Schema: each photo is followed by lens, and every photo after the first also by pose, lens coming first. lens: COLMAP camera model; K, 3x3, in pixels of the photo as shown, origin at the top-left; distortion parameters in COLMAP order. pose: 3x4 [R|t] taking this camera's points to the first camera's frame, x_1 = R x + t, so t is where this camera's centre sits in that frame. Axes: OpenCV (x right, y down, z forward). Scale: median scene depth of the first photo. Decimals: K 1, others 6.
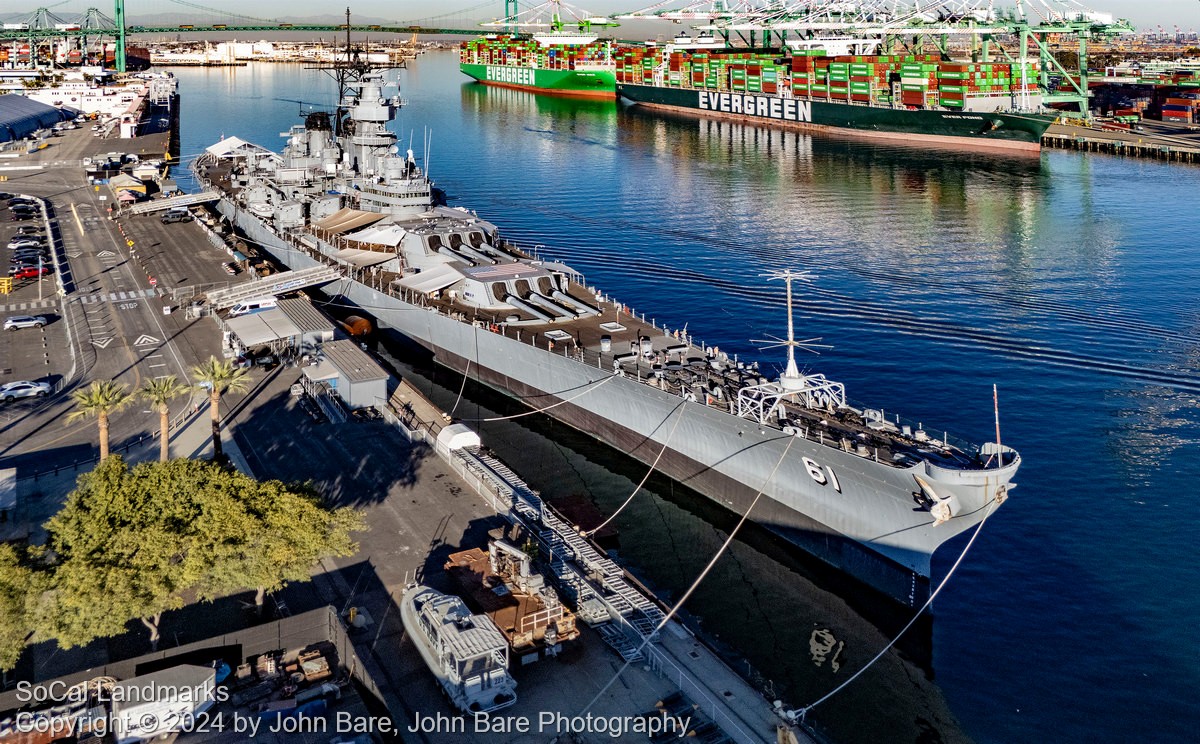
lens RADIAL K [[848.1, 0, 600.0], [0, 848.1, 372.0], [0, 0, 1]] dist [0.027666, -0.004951]
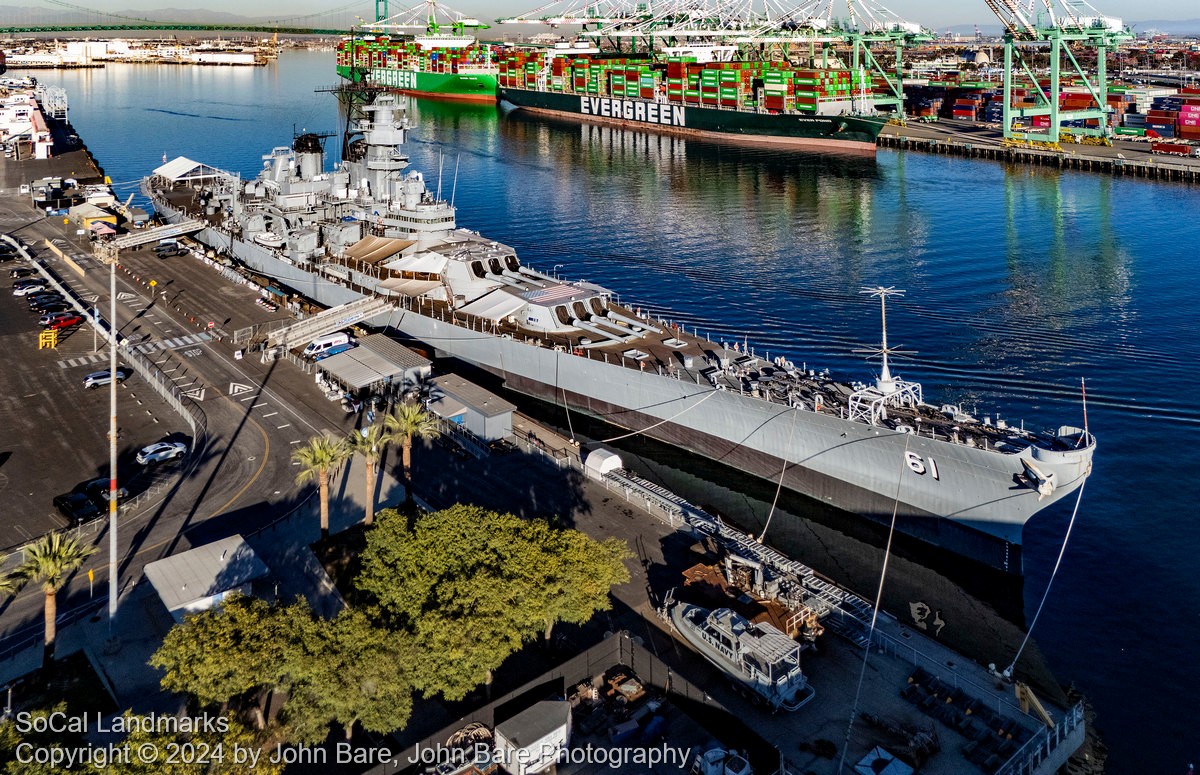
lens RADIAL K [[860.4, 0, 600.8], [0, 860.4, 377.6], [0, 0, 1]] dist [0.069857, -0.067098]
pose [[0.973264, -0.068626, 0.219198, -0.113203], [0.066612, 0.997641, 0.016575, -0.012399], [-0.219818, -0.001530, 0.975540, -0.010016]]
